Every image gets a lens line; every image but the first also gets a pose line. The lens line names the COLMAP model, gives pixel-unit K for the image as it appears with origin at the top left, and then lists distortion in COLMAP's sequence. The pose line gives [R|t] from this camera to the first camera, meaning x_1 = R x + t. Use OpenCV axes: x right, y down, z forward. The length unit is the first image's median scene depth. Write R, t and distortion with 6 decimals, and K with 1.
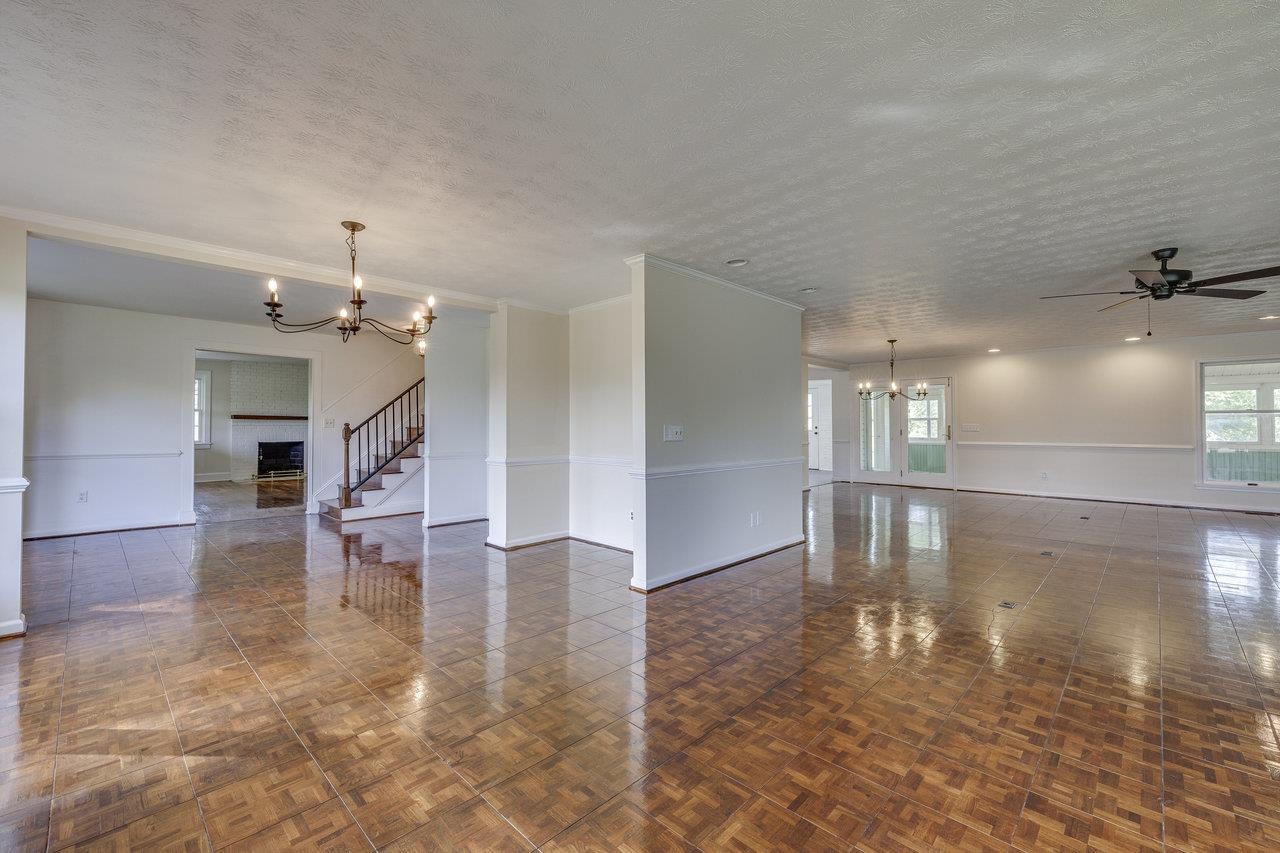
lens RADIAL K [[535.6, 0, 644.1], [0, 535.6, 415.3], [0, 0, 1]] dist [-0.000565, -0.000278]
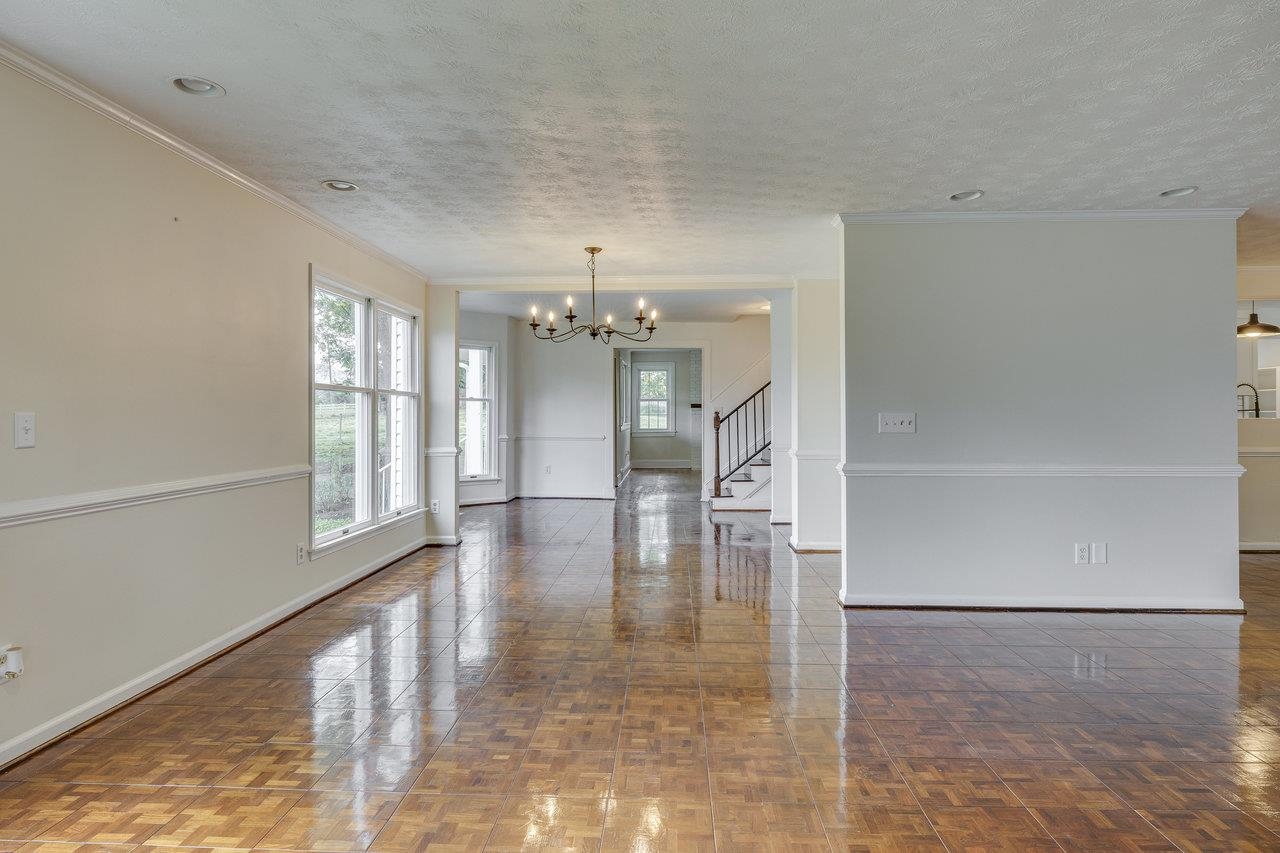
lens RADIAL K [[741.3, 0, 635.6], [0, 741.3, 413.8], [0, 0, 1]] dist [-0.002829, -0.000091]
pose [[0.660465, -0.001641, -0.750855, 0.712145], [0.016215, 0.999796, 0.012078, -0.000708], [0.750682, -0.020152, 0.660356, -0.037758]]
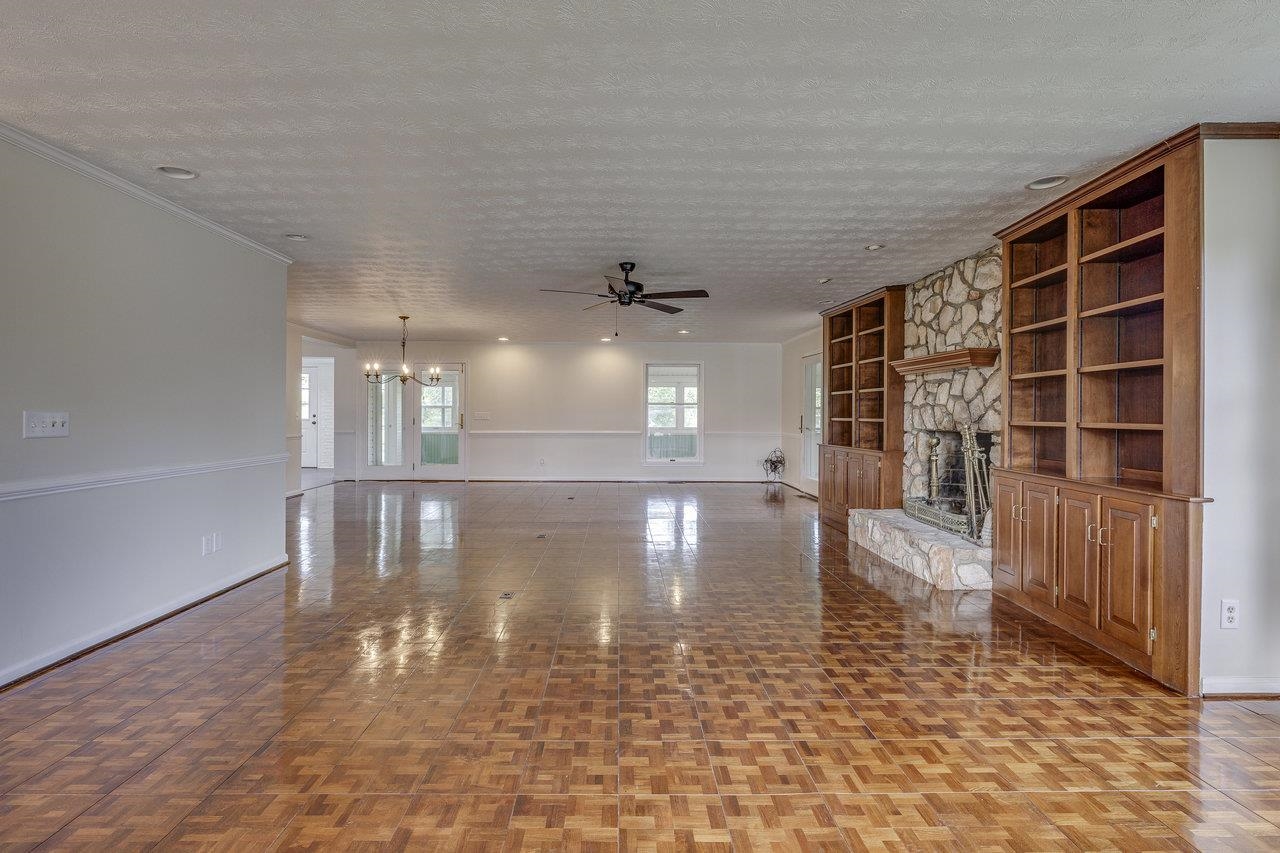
lens RADIAL K [[611.8, 0, 626.6], [0, 611.8, 415.6], [0, 0, 1]] dist [0.001365, 0.000528]
pose [[0.714253, 0.001772, 0.699885, 0.043402], [-0.017332, 0.999735, 0.015157, 0.001447], [-0.699673, -0.022956, 0.714095, 0.045568]]
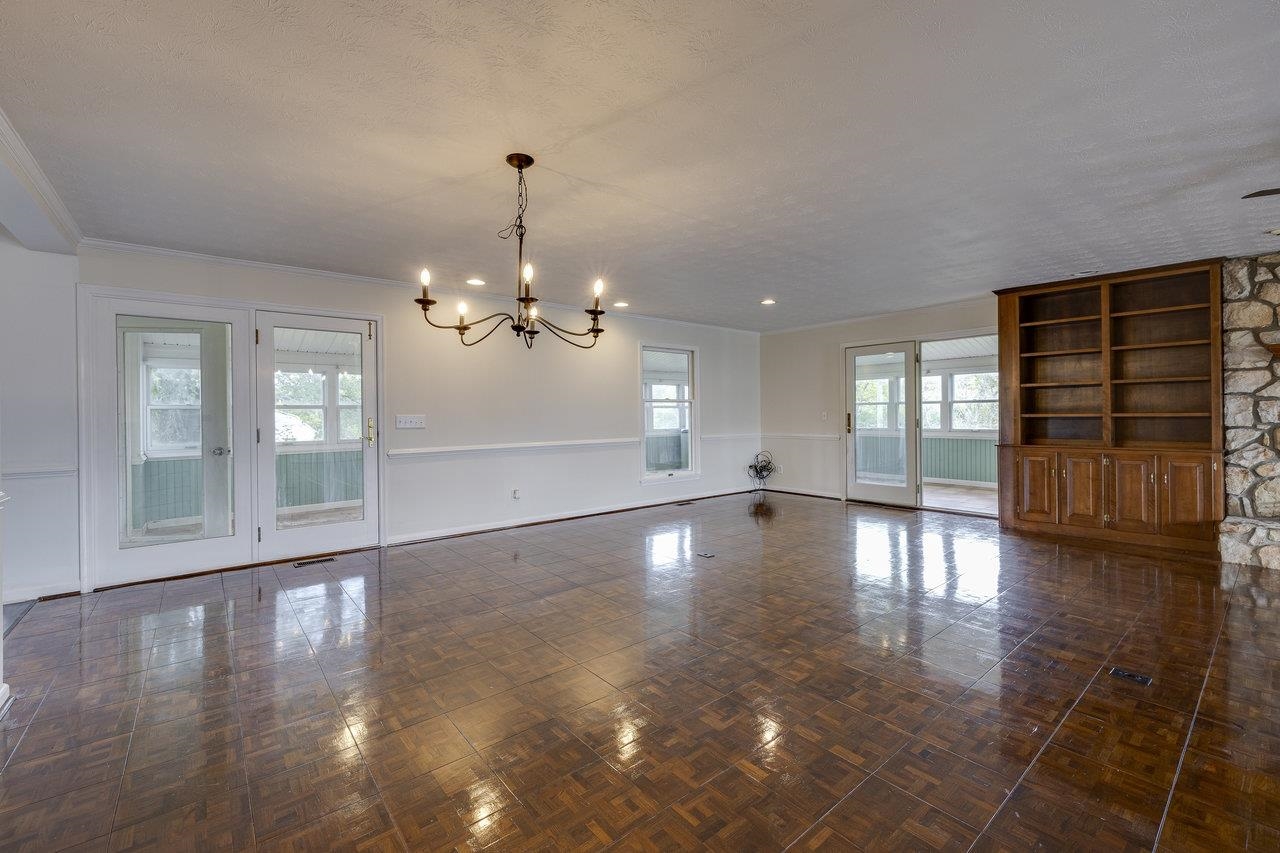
lens RADIAL K [[537.5, 0, 635.3], [0, 537.5, 413.2], [0, 0, 1]] dist [-0.000075, 0.000299]
pose [[0.123997, 0.002857, 0.992279, 0.295702], [-0.007839, 0.999967, -0.001900, 0.036553], [-0.992252, -0.007543, 0.124015, 1.868585]]
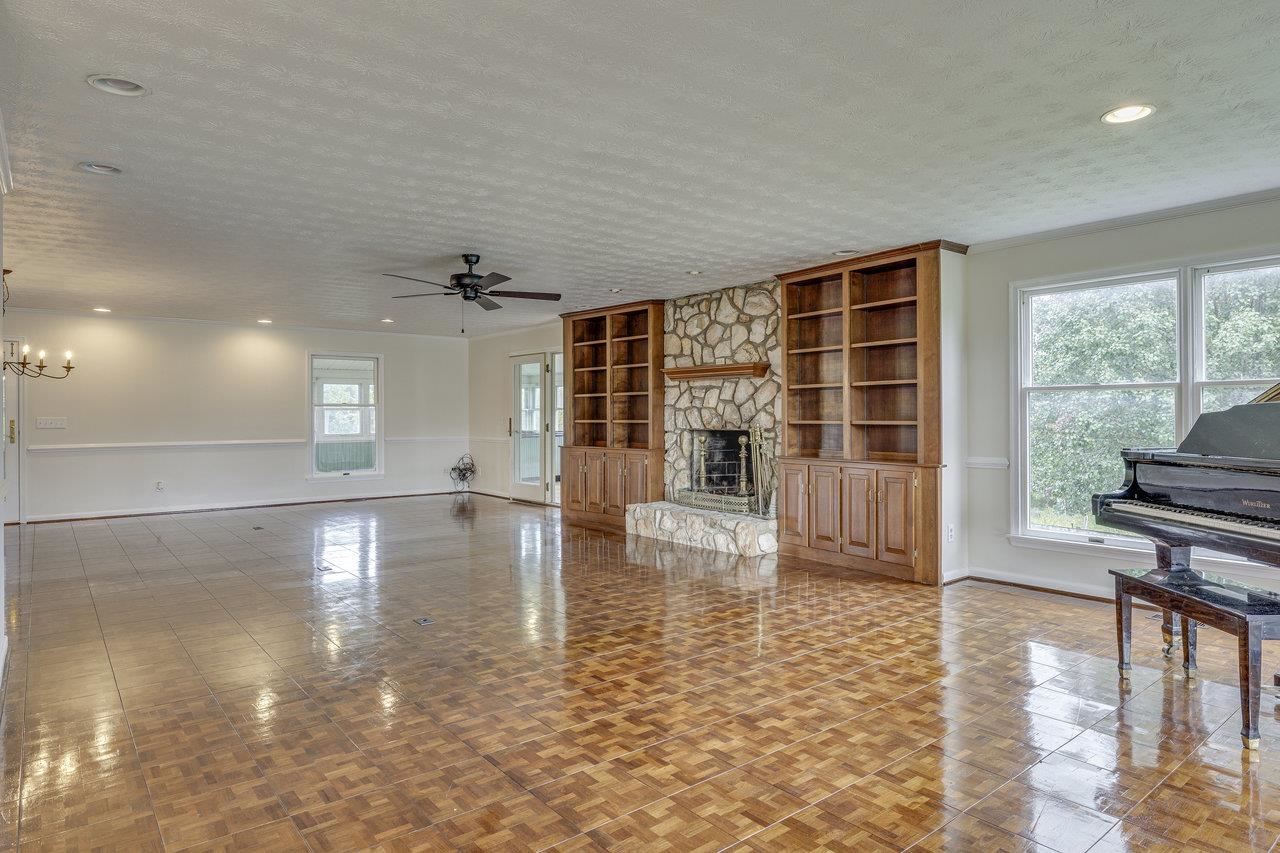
lens RADIAL K [[741.3, 0, 635.6], [0, 741.3, 413.8], [0, 0, 1]] dist [-0.002829, -0.000091]
pose [[0.130019, 0.003280, 0.991506, -0.473152], [-0.014290, 0.999897, -0.001434, 0.008379], [-0.991409, -0.013982, 0.130053, 0.483882]]
